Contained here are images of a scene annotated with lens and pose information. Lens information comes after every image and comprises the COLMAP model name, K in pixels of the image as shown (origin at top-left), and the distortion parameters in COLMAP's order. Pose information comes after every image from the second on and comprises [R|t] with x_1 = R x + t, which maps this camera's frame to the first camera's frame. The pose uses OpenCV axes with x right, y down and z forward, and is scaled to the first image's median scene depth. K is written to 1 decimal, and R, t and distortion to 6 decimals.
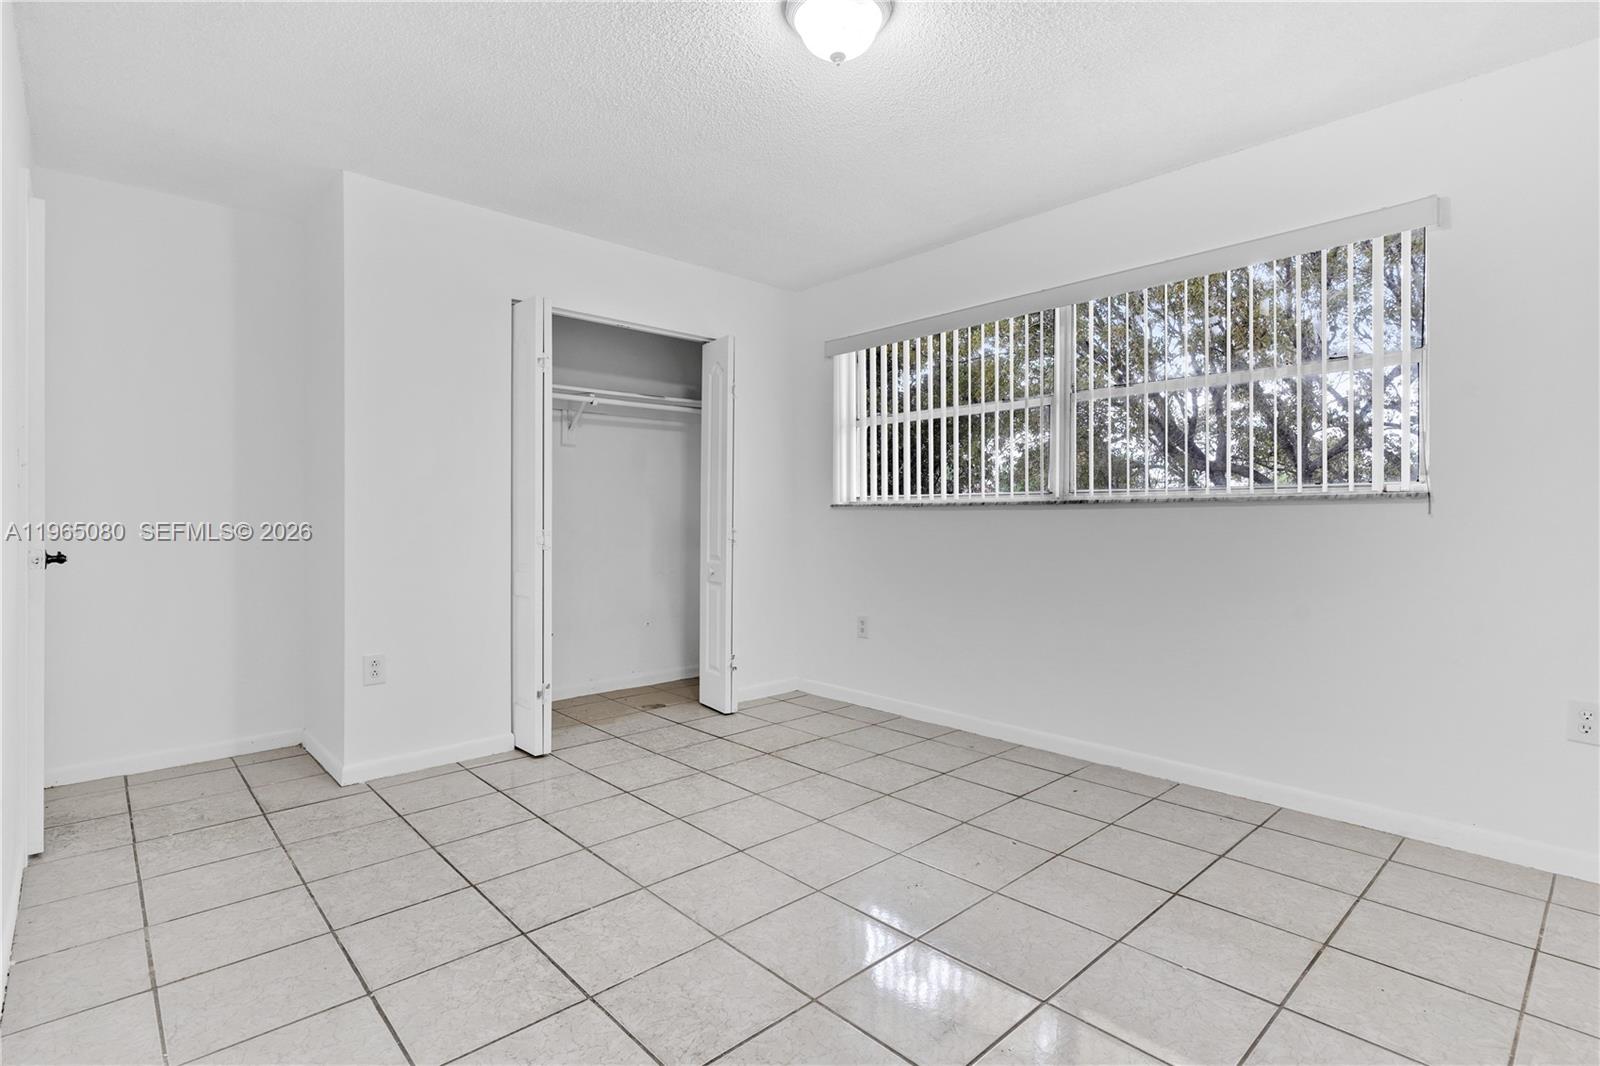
lens RADIAL K [[785.8, 0, 805.5], [0, 785.8, 523.7], [0, 0, 1]] dist [0.000766, 0.000153]
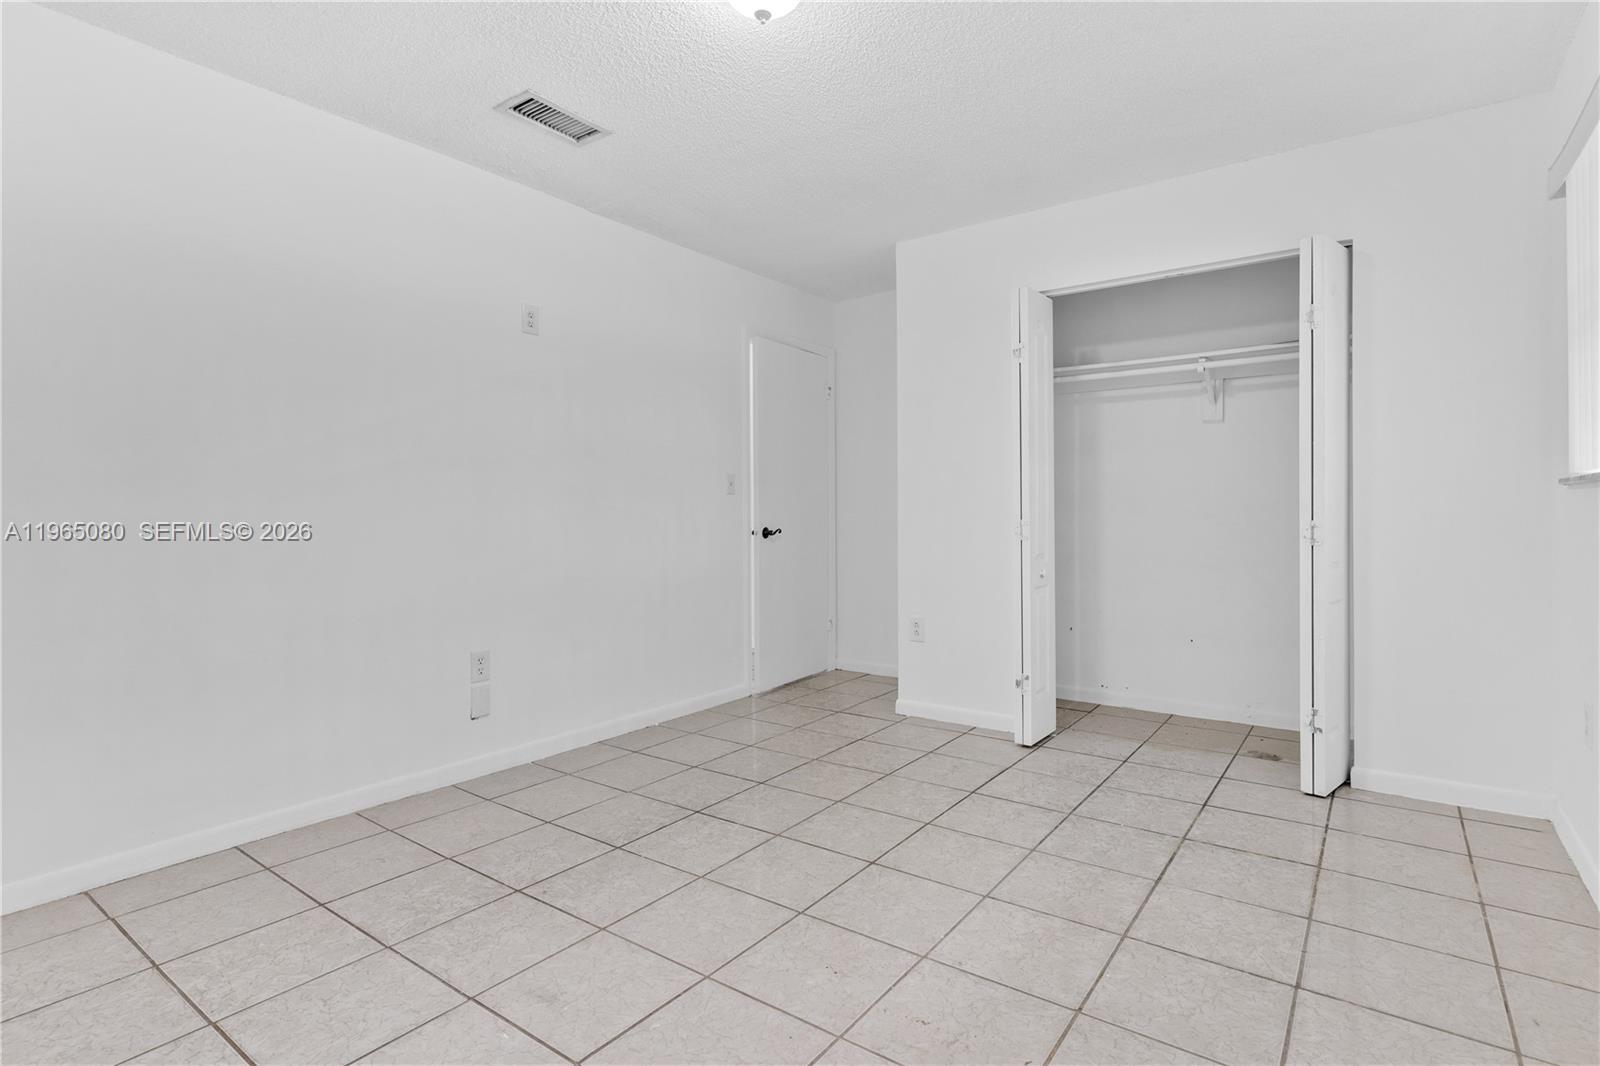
lens RADIAL K [[785.8, 0, 805.5], [0, 785.8, 523.7], [0, 0, 1]] dist [0.000766, 0.000153]
pose [[0.187713, 0.014710, -0.982114, 0.638858], [-0.002786, 0.999892, 0.014443, -0.001351], [0.982220, 0.000025, 0.187734, 0.582128]]
